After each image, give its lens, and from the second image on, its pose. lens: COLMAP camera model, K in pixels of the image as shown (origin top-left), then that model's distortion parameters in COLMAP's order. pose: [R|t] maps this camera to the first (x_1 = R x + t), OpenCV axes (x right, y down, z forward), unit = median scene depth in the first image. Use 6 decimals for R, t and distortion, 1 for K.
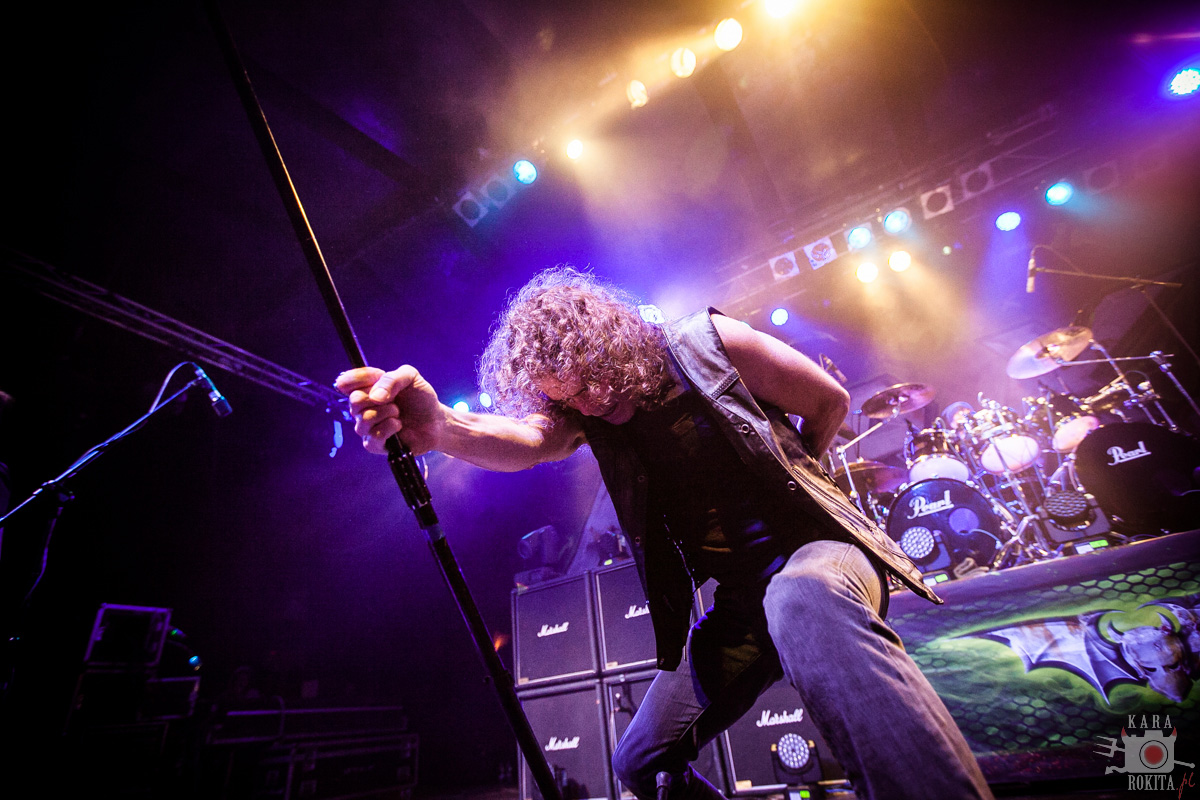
lens RADIAL K [[561.6, 0, 601.8], [0, 561.6, 396.6], [0, 0, 1]] dist [-0.033933, 0.009639]
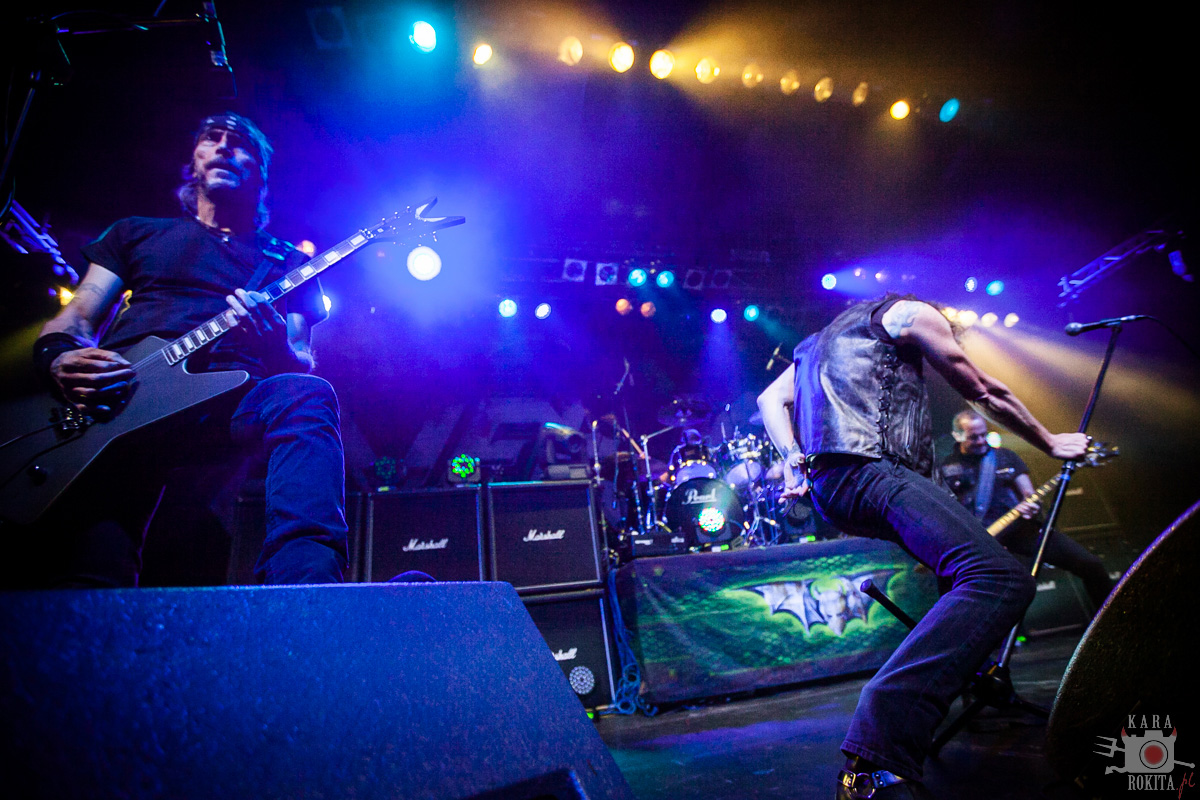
lens RADIAL K [[571.9, 0, 598.7], [0, 571.9, 394.2], [0, 0, 1]] dist [-0.045850, 0.017619]
pose [[0.711927, 0.320063, 0.625075, -0.627264], [-0.320607, 0.940059, -0.116193, 0.262865], [-0.624796, -0.117683, 0.771868, 0.199248]]
